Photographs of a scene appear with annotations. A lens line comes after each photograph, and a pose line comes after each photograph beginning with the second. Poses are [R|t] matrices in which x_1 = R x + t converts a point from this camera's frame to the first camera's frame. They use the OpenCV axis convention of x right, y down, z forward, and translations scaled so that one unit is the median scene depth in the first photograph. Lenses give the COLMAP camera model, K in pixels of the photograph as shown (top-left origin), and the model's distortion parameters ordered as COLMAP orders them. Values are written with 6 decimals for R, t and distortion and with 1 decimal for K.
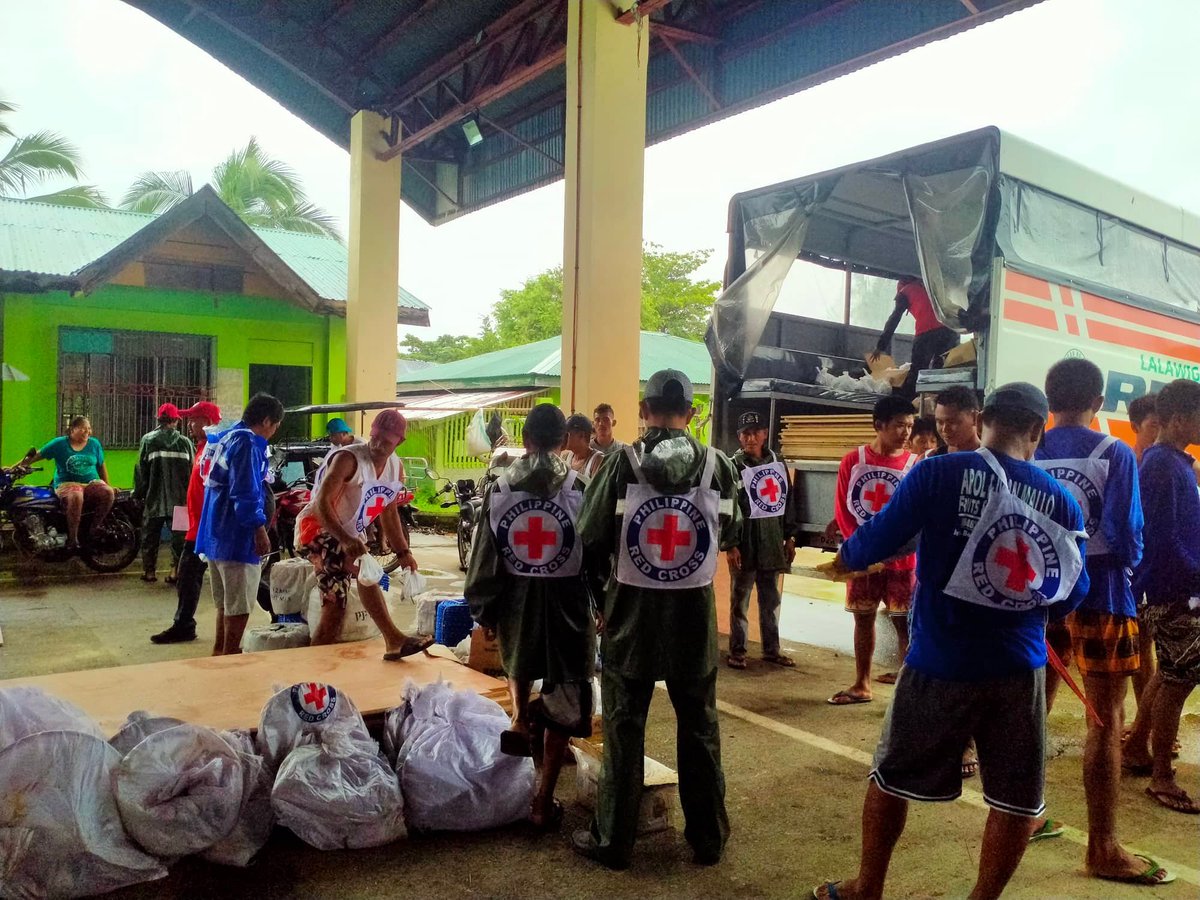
lens RADIAL K [[946.2, 0, 599.7], [0, 946.2, 449.2], [0, 0, 1]] dist [-0.007089, -0.005863]
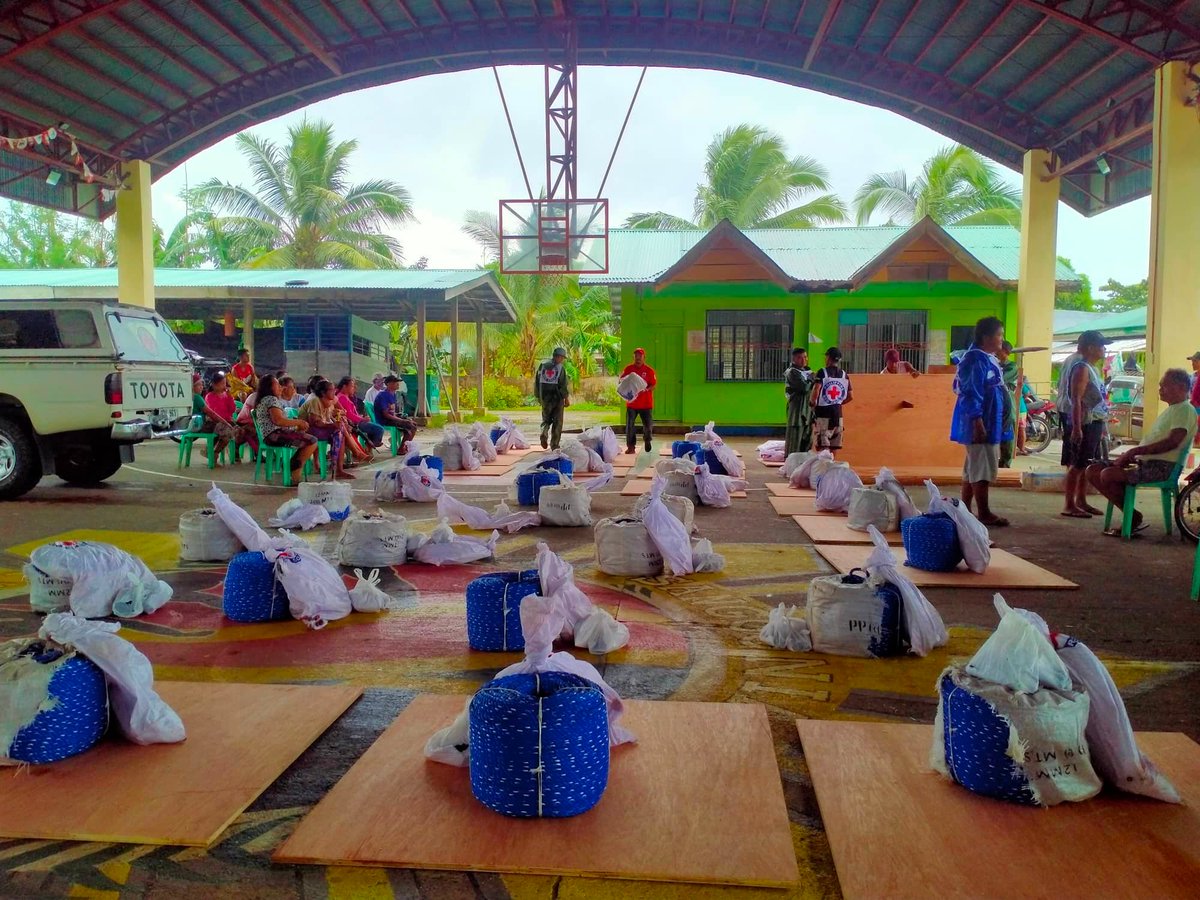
lens RADIAL K [[946.2, 0, 598.5], [0, 946.2, 449.0], [0, 0, 1]] dist [-0.007089, -0.005863]
pose [[0.761581, 0.034786, -0.647136, 0.201496], [-0.001907, 0.998674, 0.051439, 0.032460], [0.648067, -0.037941, 0.760638, -0.569414]]
